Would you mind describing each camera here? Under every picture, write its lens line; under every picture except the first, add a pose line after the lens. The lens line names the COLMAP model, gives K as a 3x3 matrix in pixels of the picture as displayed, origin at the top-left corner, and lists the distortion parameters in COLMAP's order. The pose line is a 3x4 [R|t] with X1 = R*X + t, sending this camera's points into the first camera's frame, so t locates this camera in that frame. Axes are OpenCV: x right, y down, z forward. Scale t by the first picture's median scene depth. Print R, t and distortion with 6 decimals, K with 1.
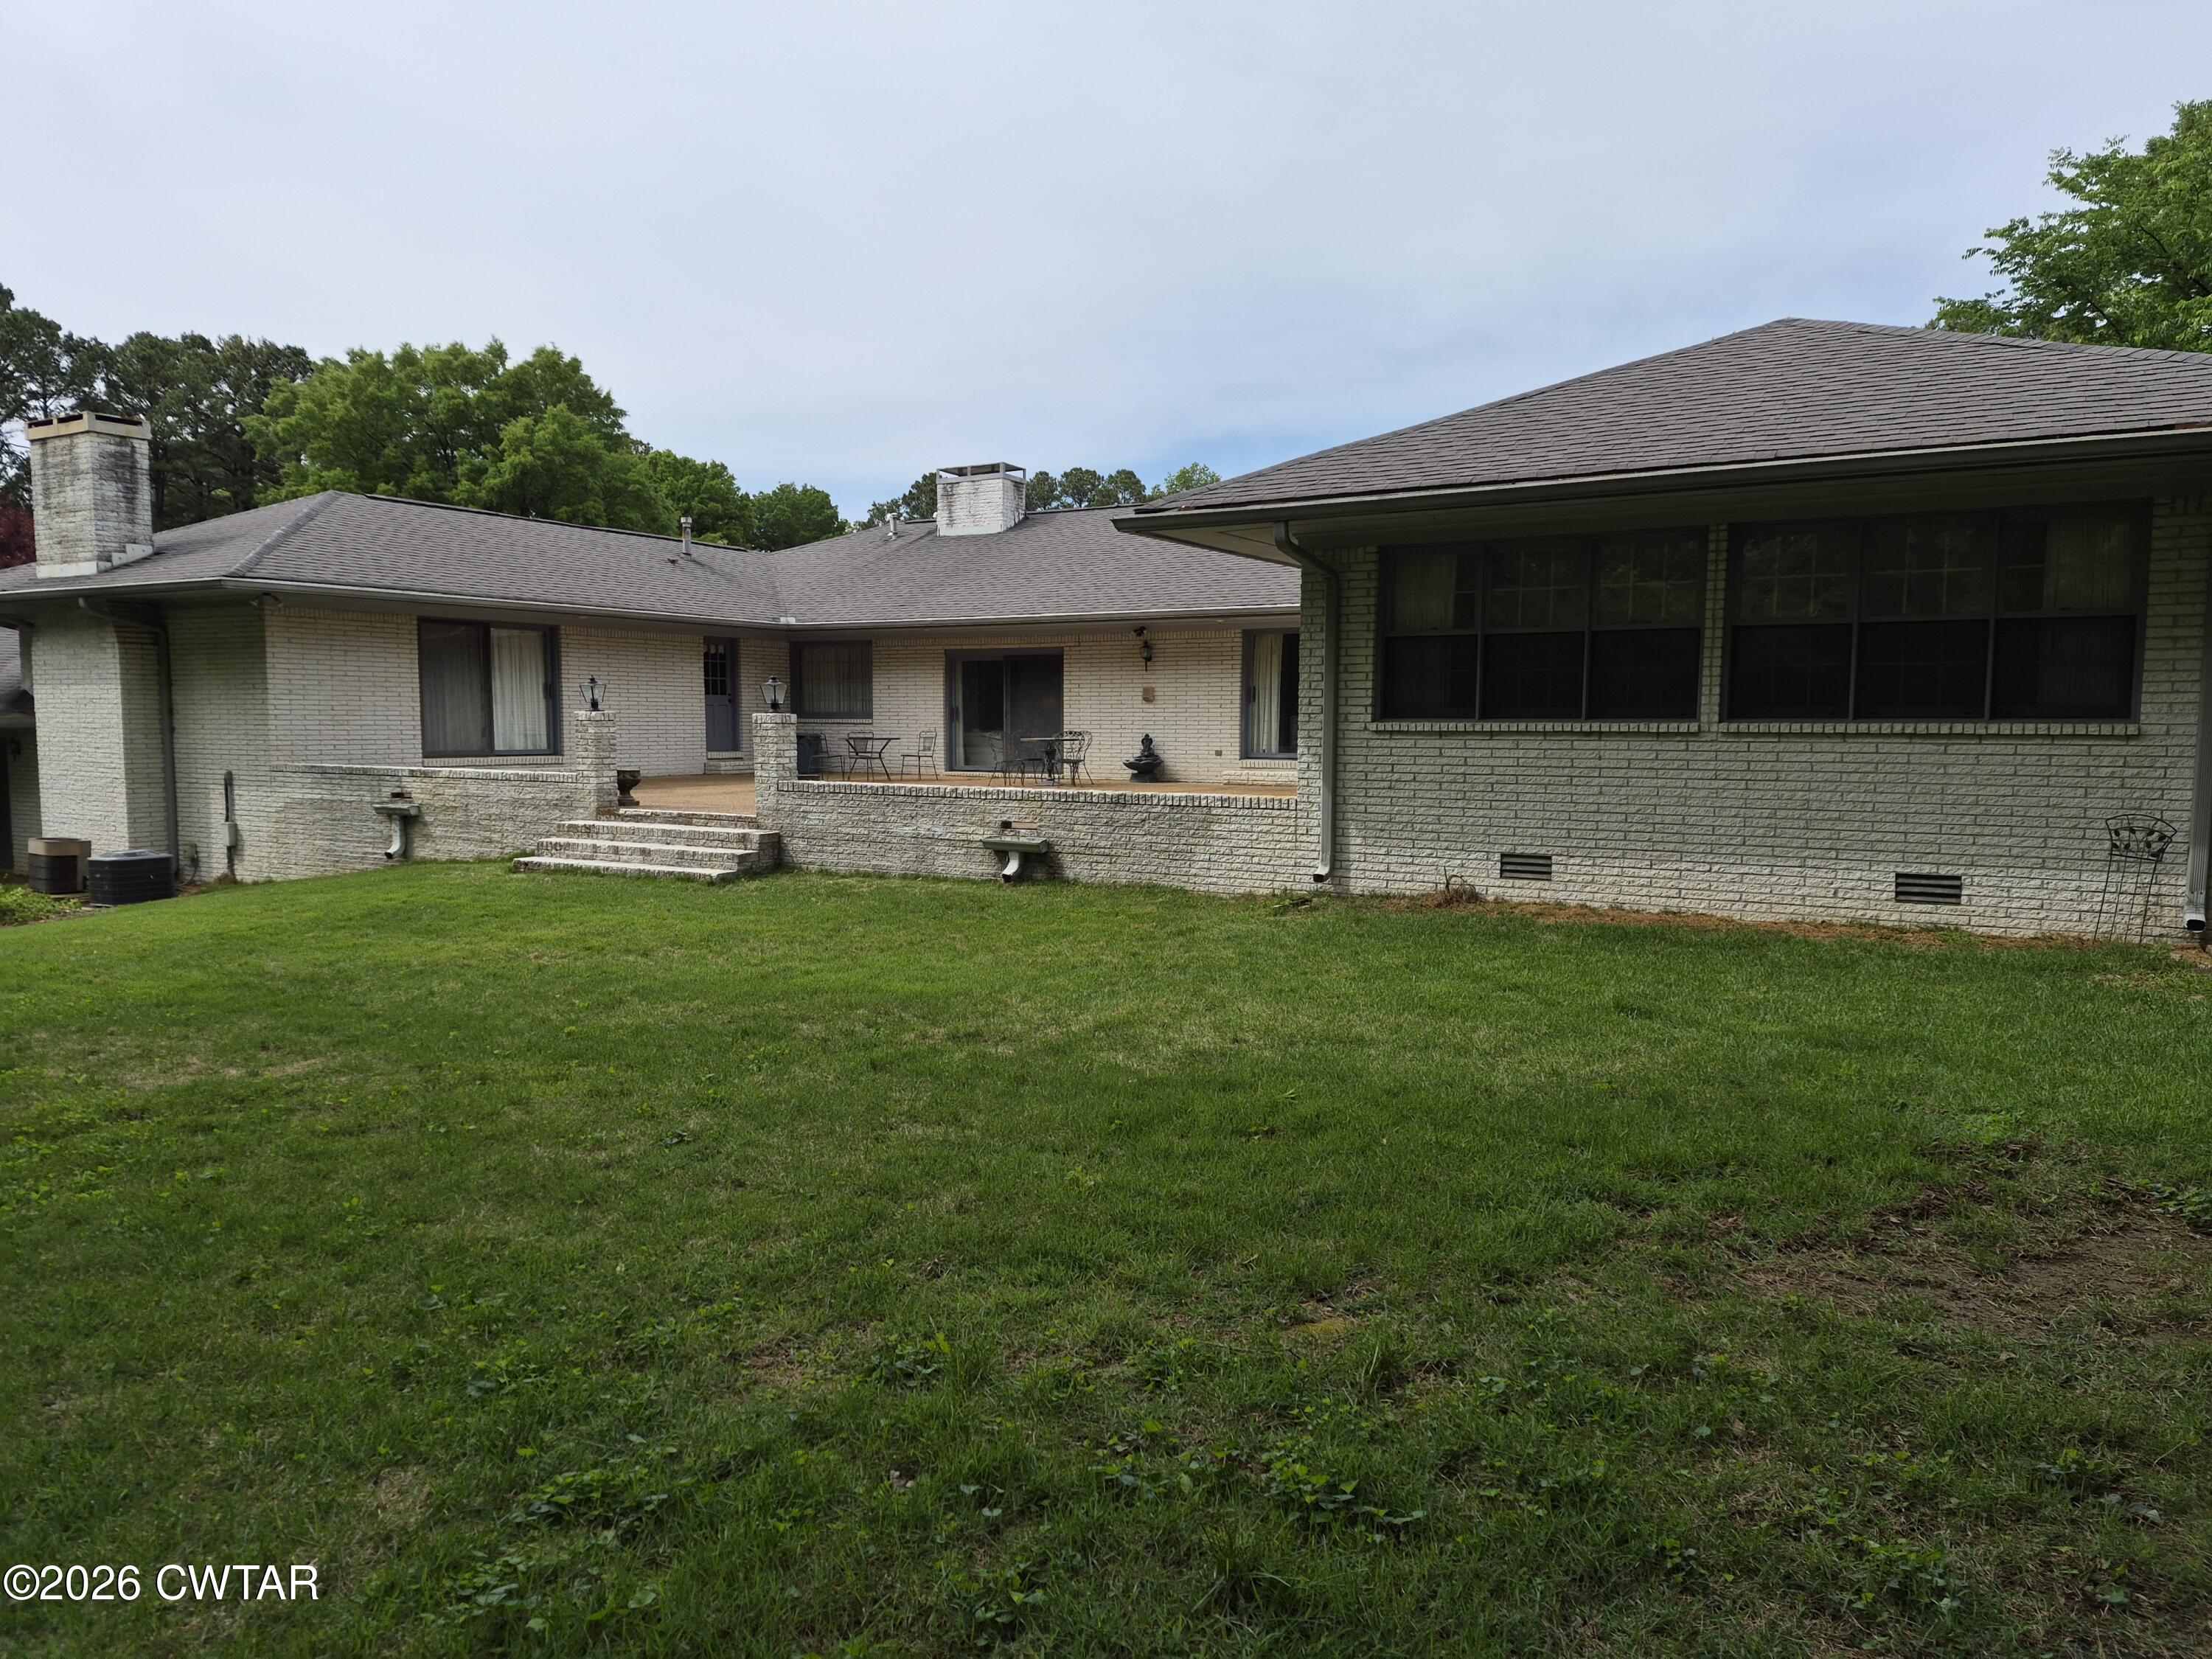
lens RADIAL K [[1515.9, 0, 1099.8], [0, 1515.9, 797.4], [0, 0, 1]] dist [0.117066, -0.134714]
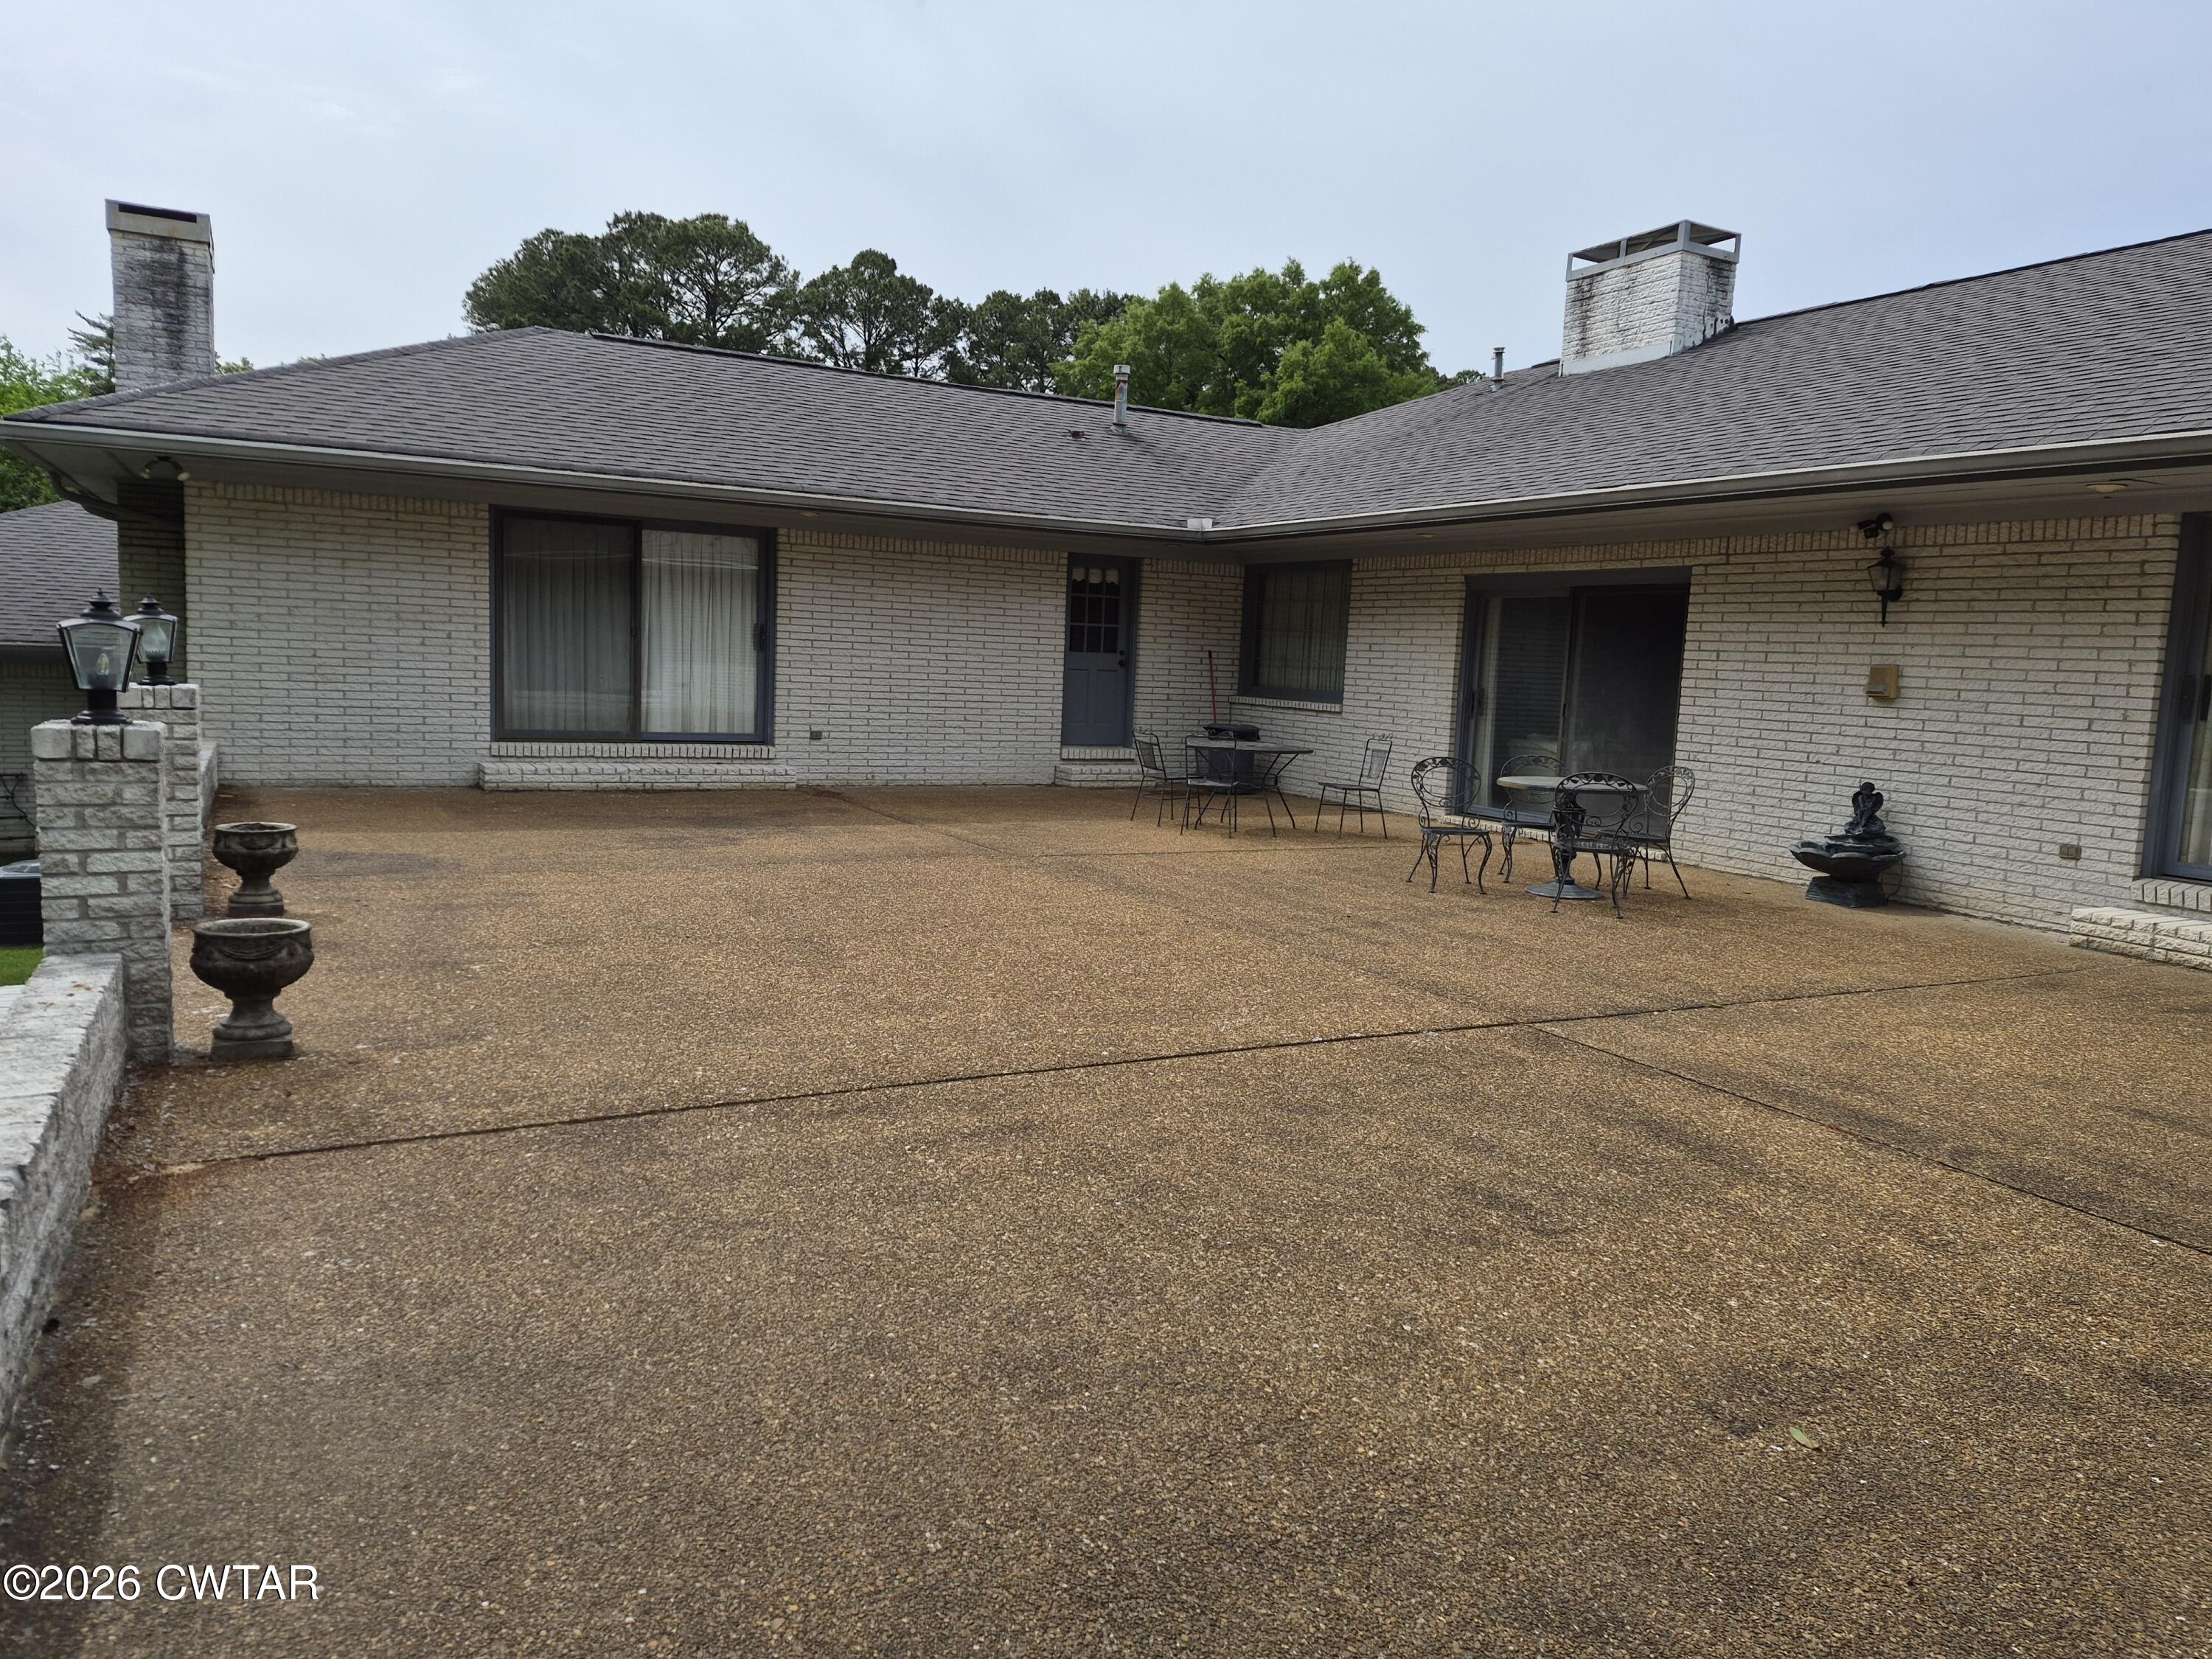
lens RADIAL K [[1515.9, 0, 1099.8], [0, 1515.9, 797.4], [0, 0, 1]] dist [0.117066, -0.134714]
pose [[0.849847, 0.083589, -0.520358, 0.064413], [-0.067068, 0.996468, 0.050535, -0.040164], [0.522744, -0.008048, 0.852451, 0.488721]]
